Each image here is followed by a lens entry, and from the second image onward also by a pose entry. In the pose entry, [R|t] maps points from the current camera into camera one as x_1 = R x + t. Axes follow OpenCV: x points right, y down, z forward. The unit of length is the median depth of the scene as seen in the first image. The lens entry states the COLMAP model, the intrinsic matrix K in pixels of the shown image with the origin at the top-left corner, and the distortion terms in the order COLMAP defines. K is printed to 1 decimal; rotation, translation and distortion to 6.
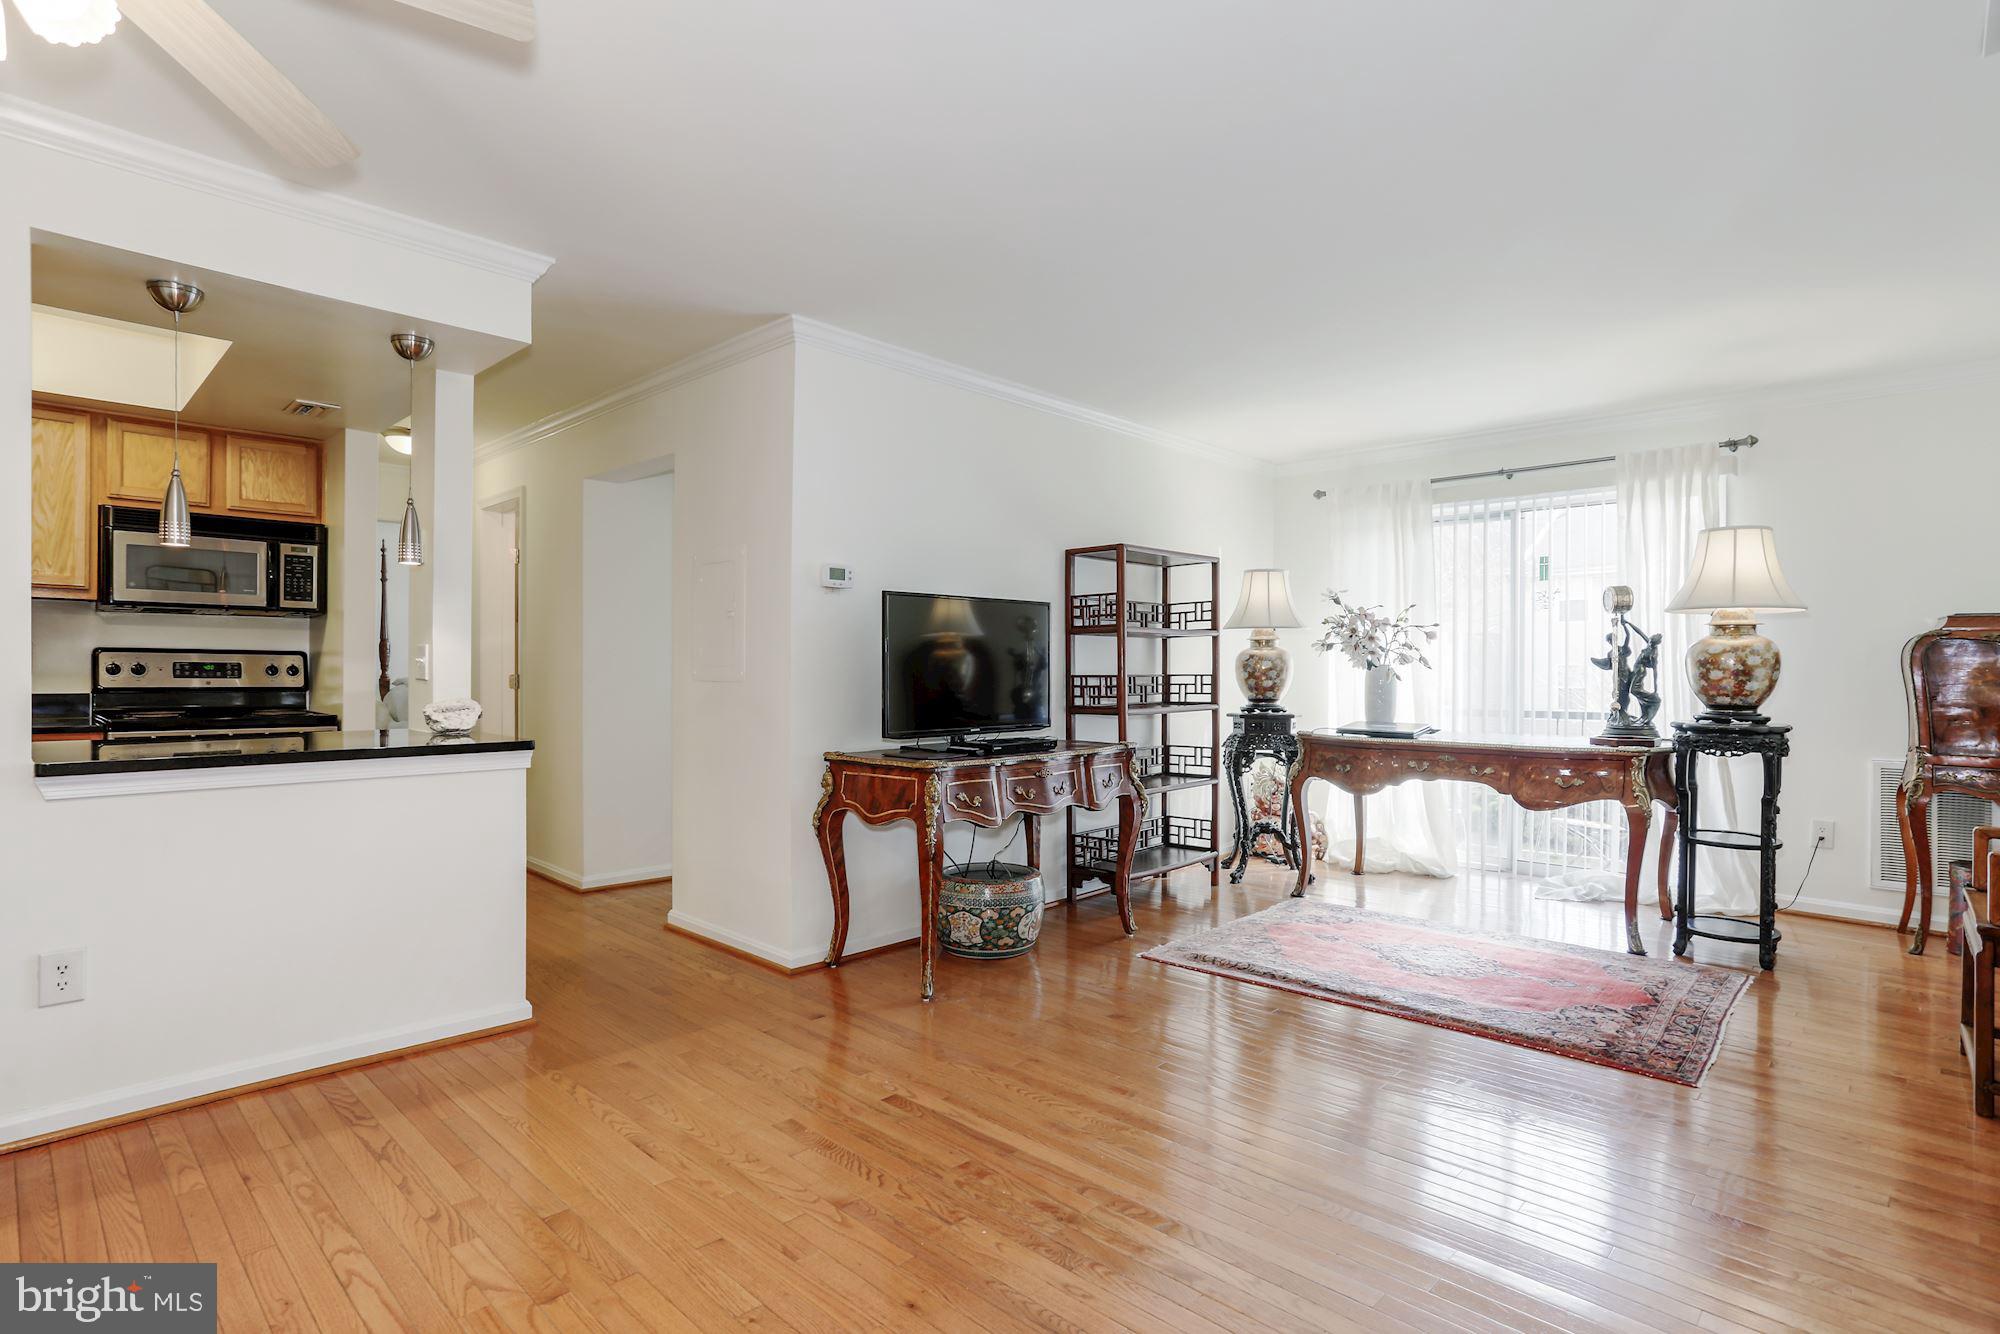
lens RADIAL K [[996.8, 0, 984.1], [0, 996.8, 665.9], [0, 0, 1]] dist [-0.037400, 0.020494]
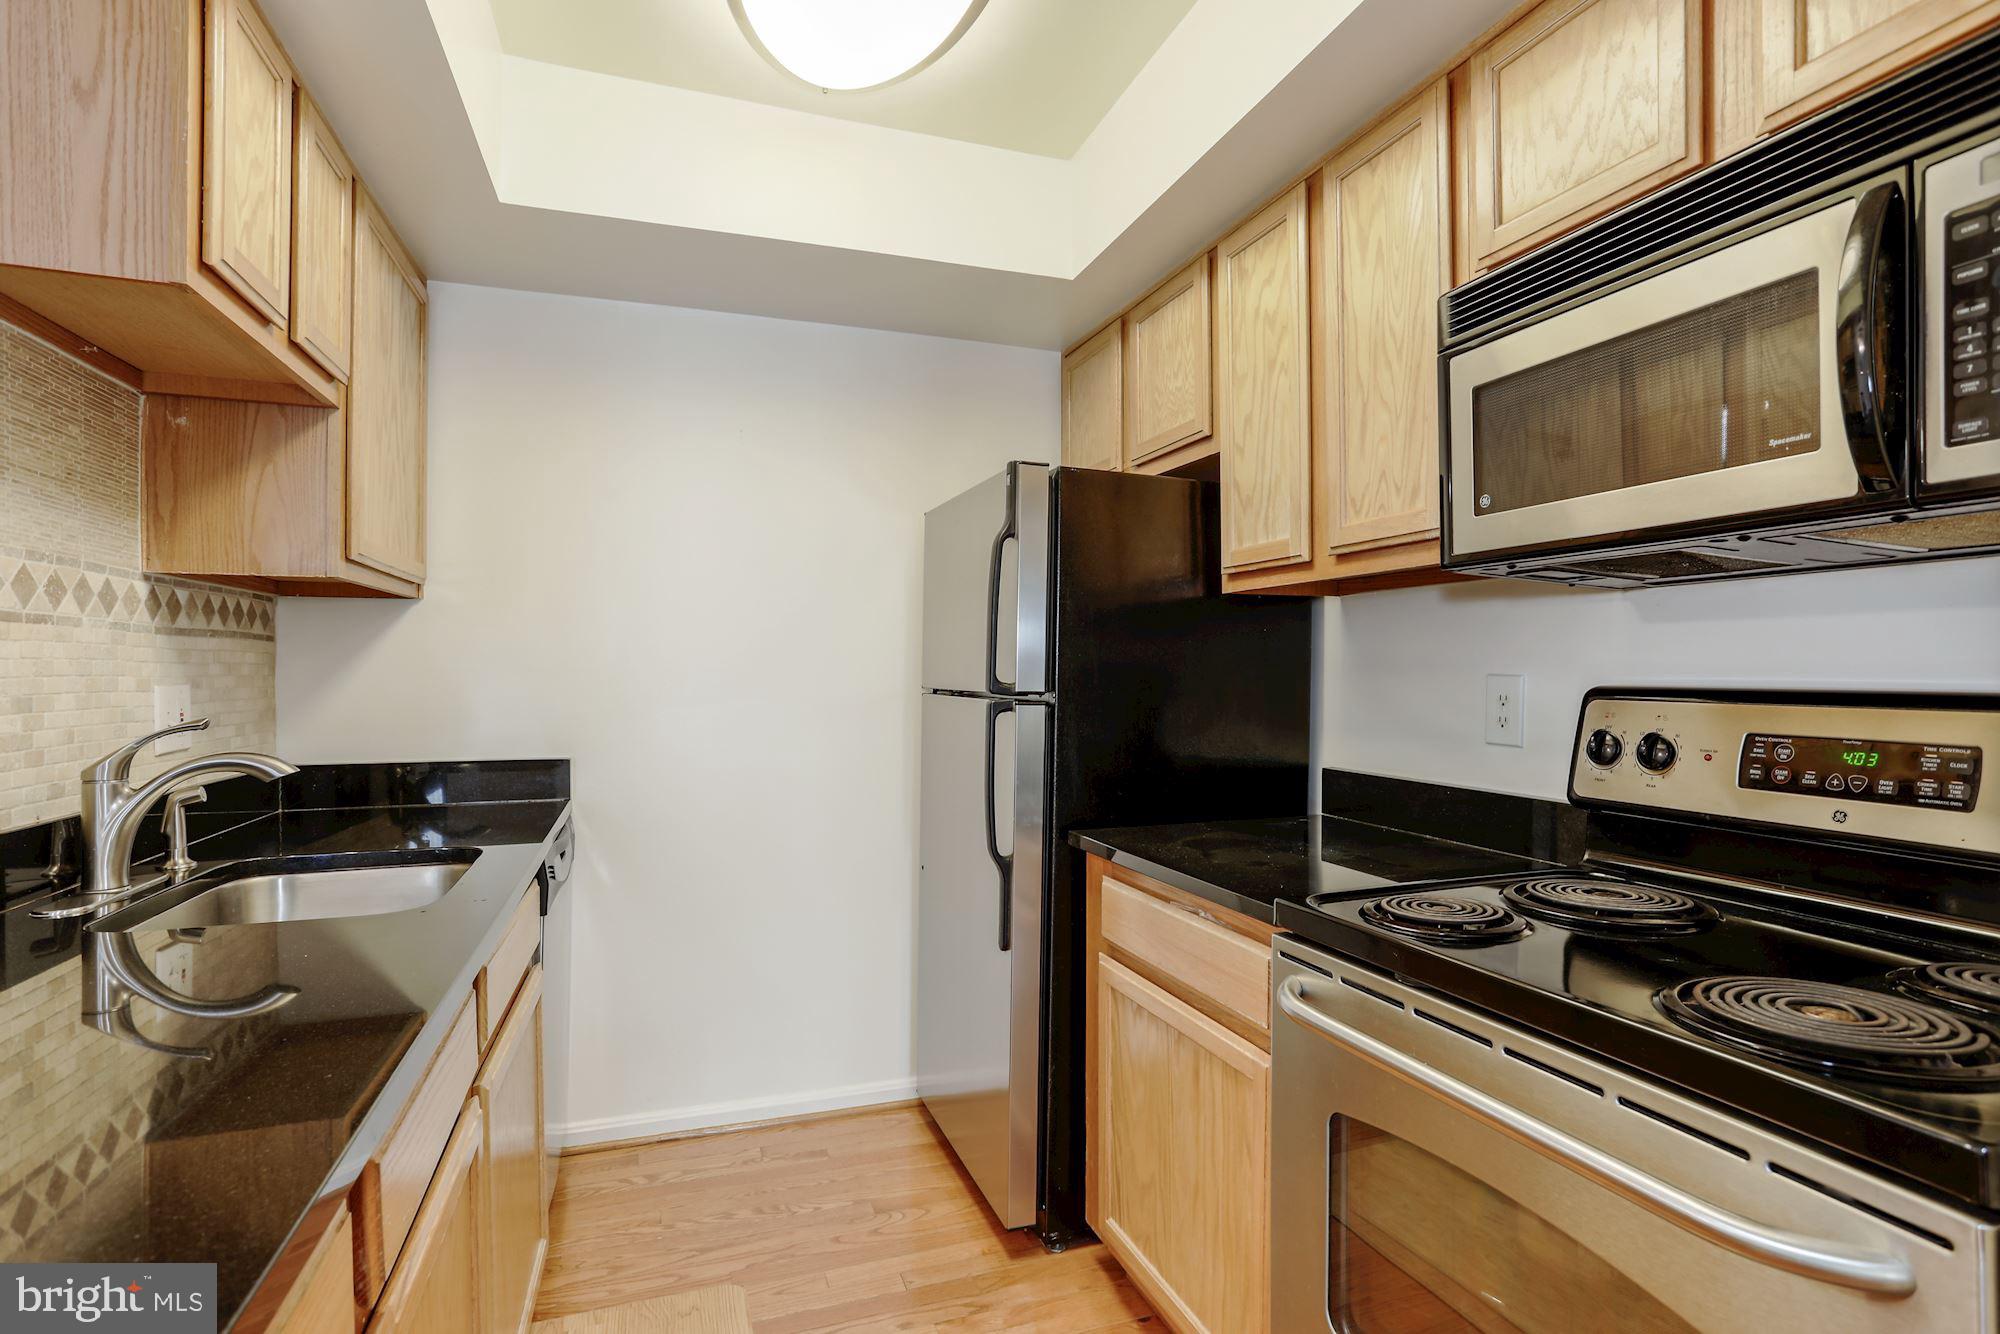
lens RADIAL K [[968.8, 0, 1005.3], [0, 968.8, 680.7], [0, 0, 1]] dist [-0.029189, 0.012549]
pose [[-0.449712, -0.002674, -0.893170, -0.478769], [-0.003271, 0.999994, -0.001346, -0.019904], [0.893168, 0.002316, -0.449718, 0.958377]]
